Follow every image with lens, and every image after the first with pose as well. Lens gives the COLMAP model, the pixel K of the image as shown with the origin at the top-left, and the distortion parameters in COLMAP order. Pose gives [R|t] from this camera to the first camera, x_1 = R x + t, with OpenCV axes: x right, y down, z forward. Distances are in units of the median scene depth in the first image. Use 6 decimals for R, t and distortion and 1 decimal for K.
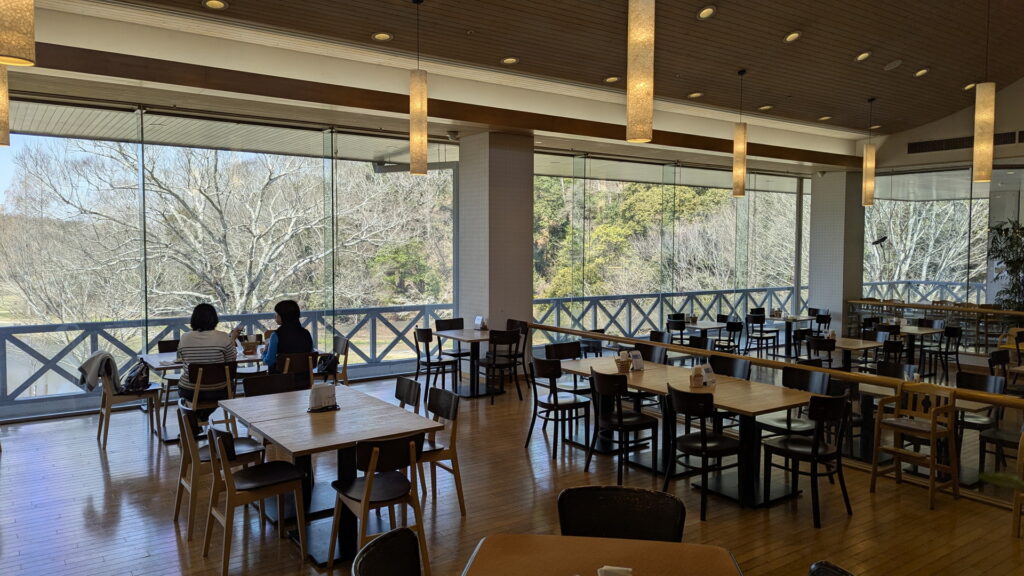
lens RADIAL K [[766.8, 0, 513.6], [0, 766.8, 287.6], [0, 0, 1]] dist [0.007793, 0.002254]
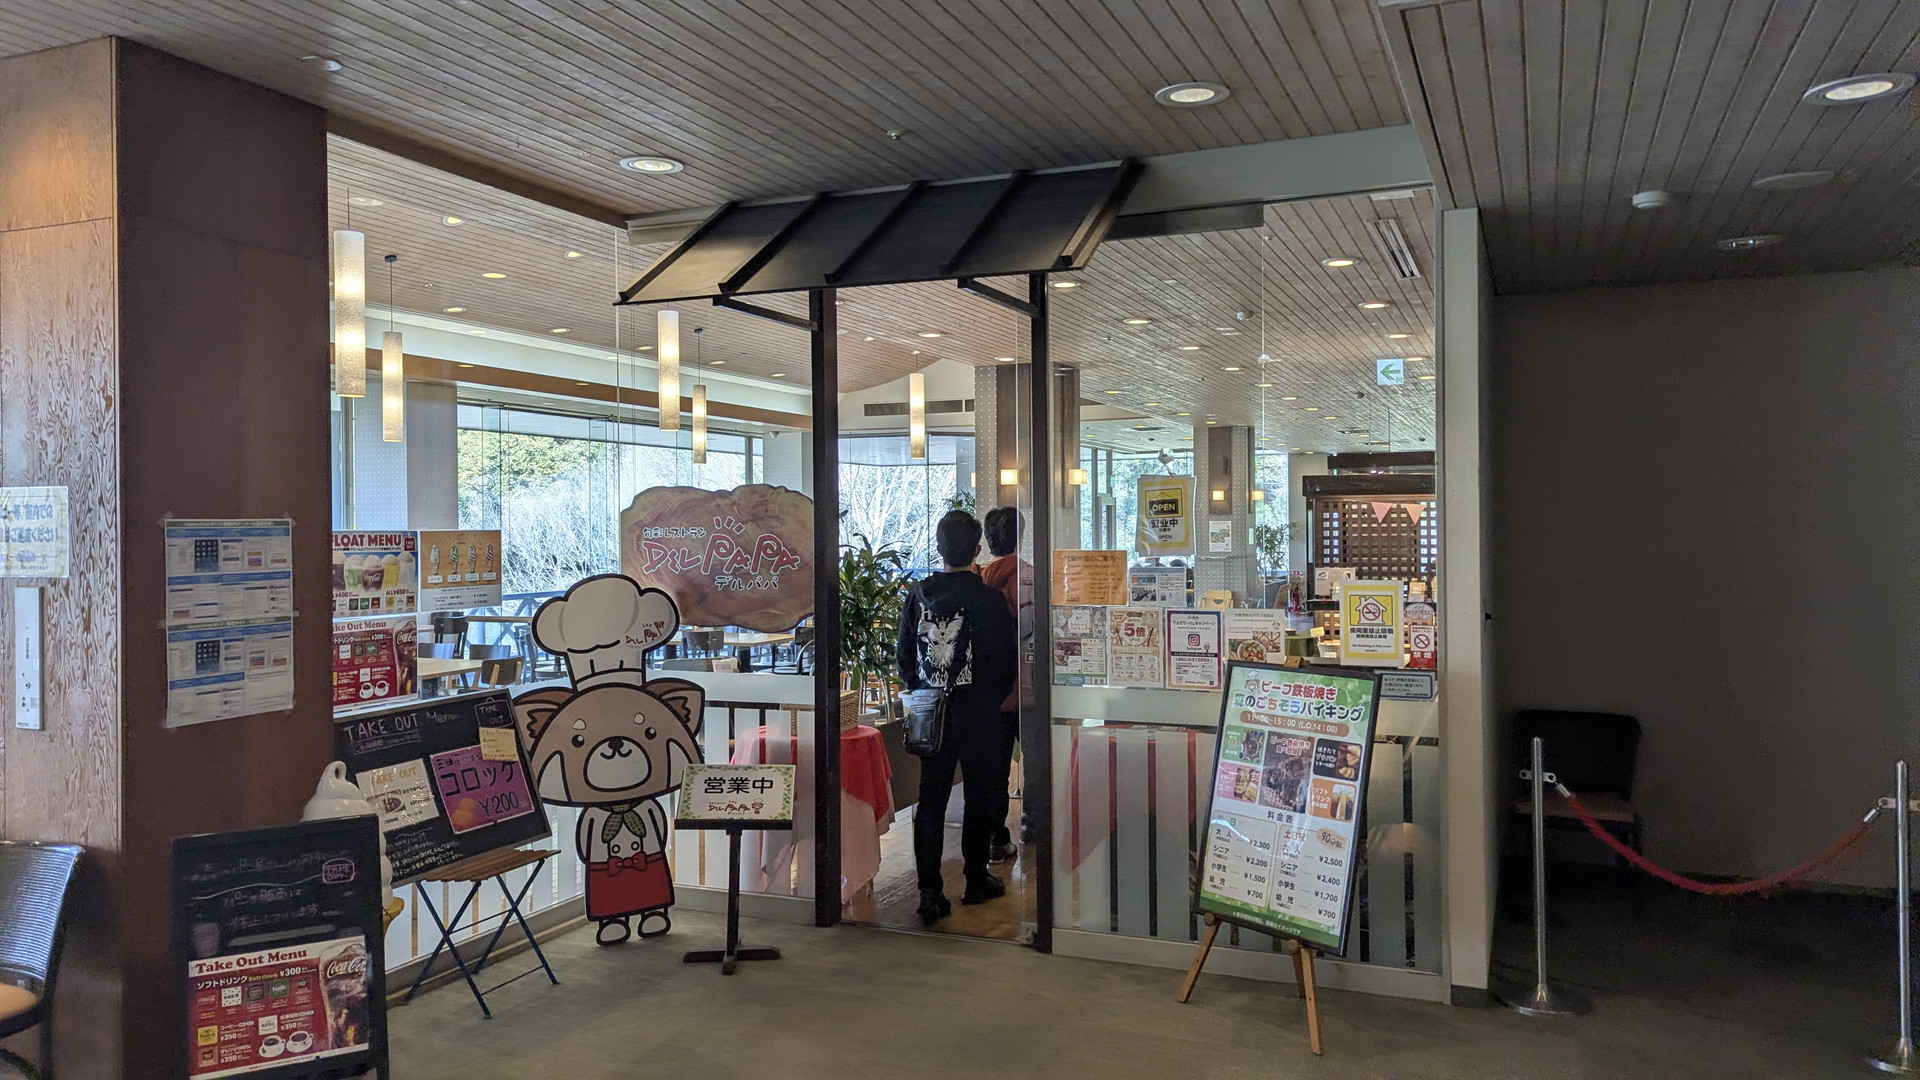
lens RADIAL K [[1437.7, 0, 960.1], [0, 1437.7, 539.7], [0, 0, 1]] dist [0.007793, 0.002254]
pose [[0.830707, -0.026254, 0.556090, -0.403499], [0.061592, 0.997089, -0.044933, 0.079309], [-0.553292, 0.071577, 0.829907, -0.613691]]
